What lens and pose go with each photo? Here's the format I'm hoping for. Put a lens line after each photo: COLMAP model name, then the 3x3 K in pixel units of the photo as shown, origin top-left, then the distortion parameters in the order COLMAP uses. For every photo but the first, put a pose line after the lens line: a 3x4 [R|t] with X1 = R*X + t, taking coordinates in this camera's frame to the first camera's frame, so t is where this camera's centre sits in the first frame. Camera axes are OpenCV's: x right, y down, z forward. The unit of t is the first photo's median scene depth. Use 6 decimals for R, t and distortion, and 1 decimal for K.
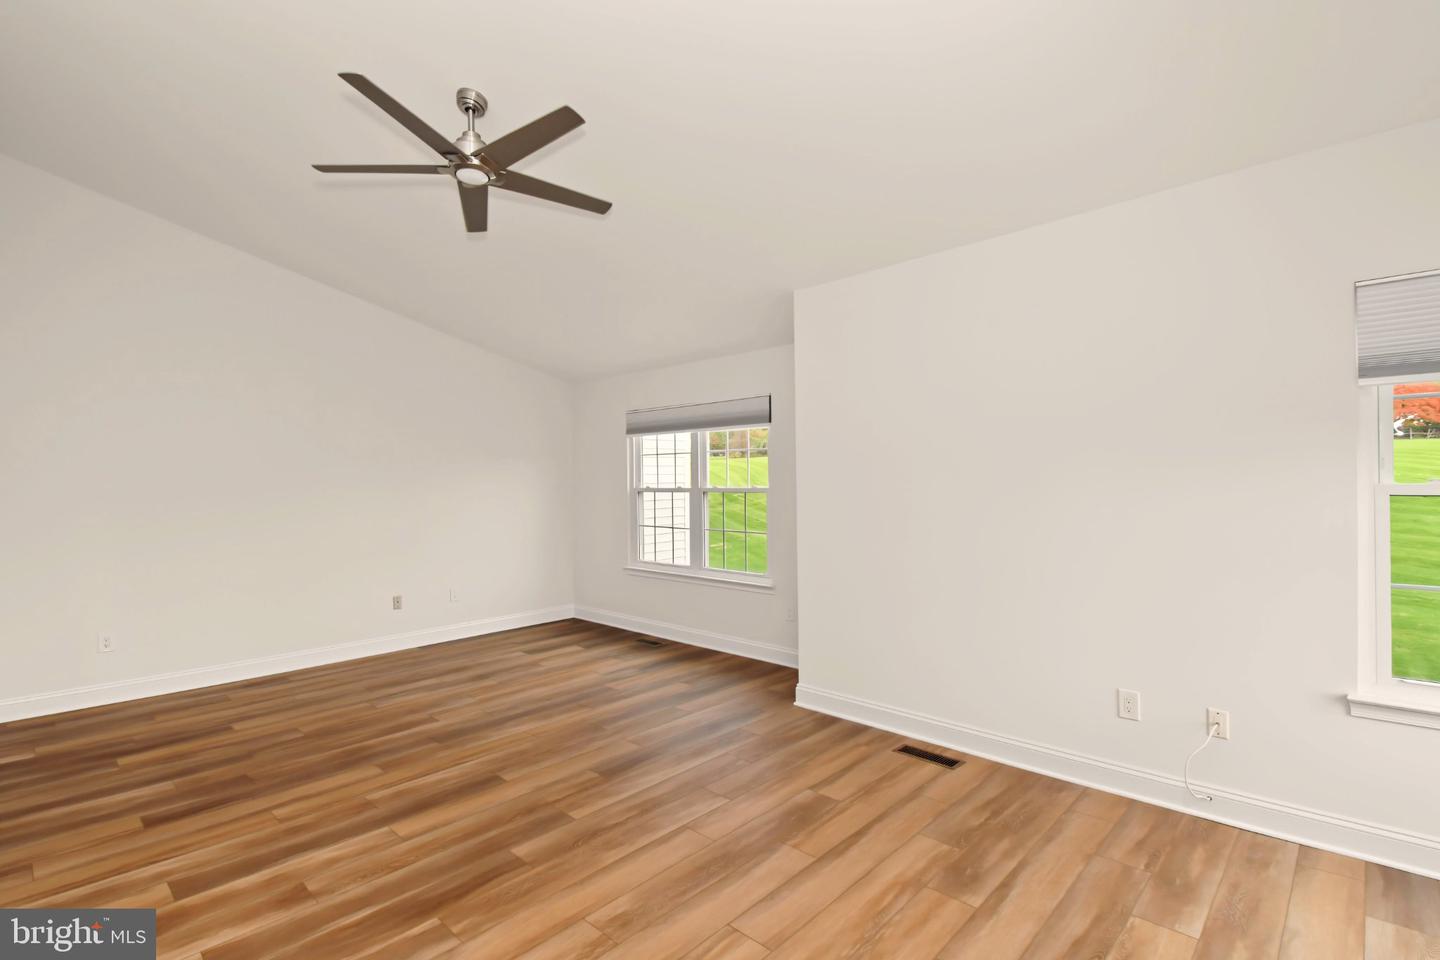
lens RADIAL K [[644.2, 0, 719.2], [0, 644.2, 474.8], [0, 0, 1]] dist [-0.005407, -0.002815]
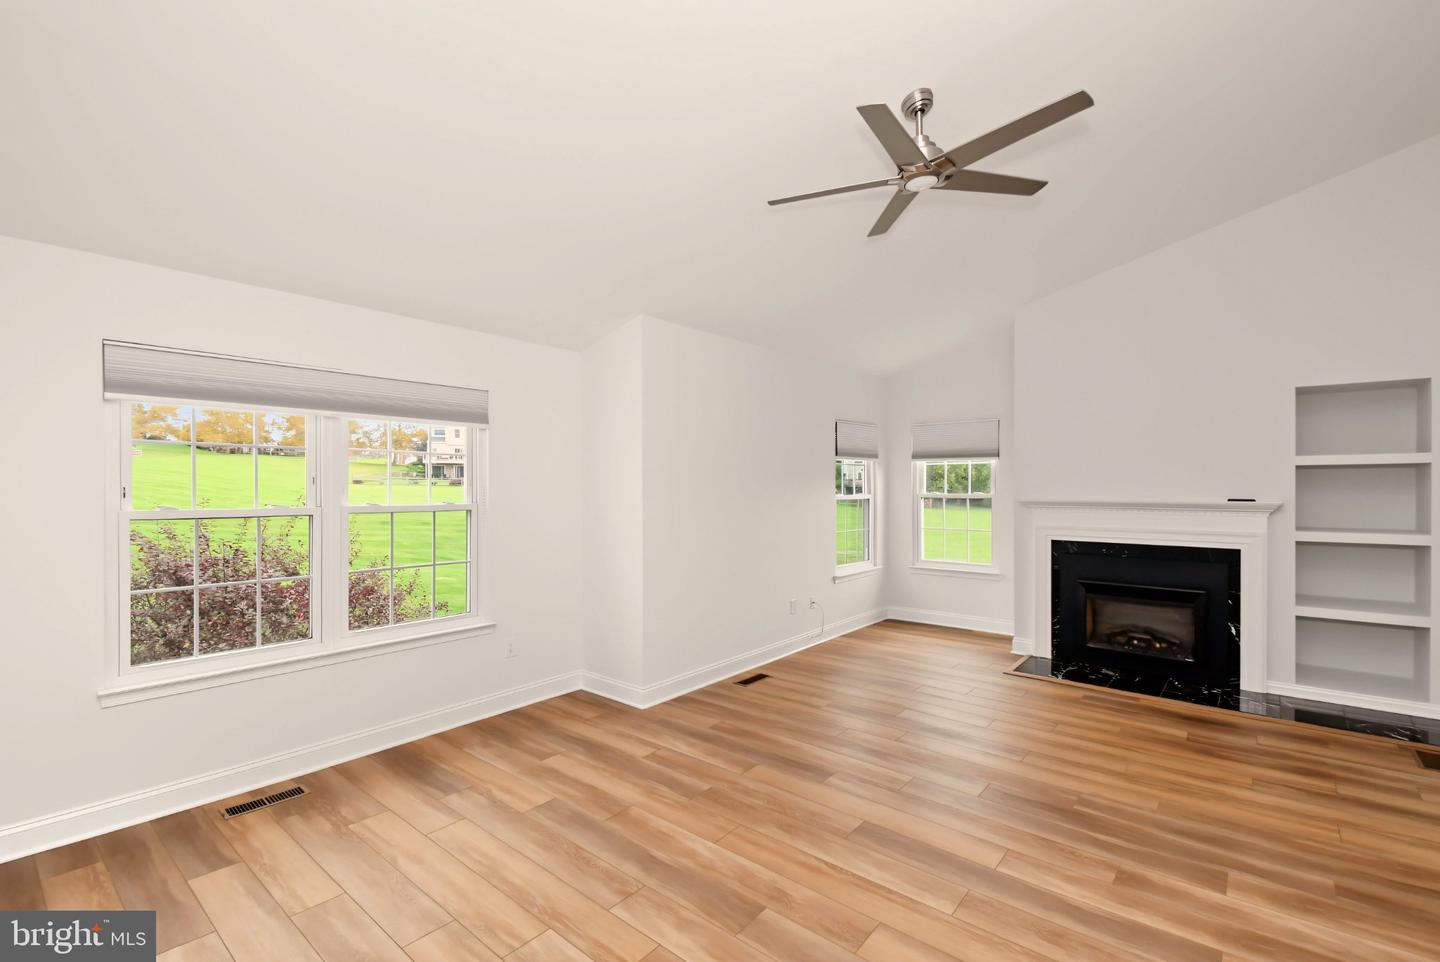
lens RADIAL K [[644.2, 0, 719.8], [0, 644.2, 483.4], [0, 0, 1]] dist [-0.005407, -0.002815]
pose [[-0.016227, 0.000910, 0.999868, -1.071101], [0.003543, 0.999993, -0.000852, 0.001918], [-0.999862, 0.003529, -0.016230, 1.059538]]
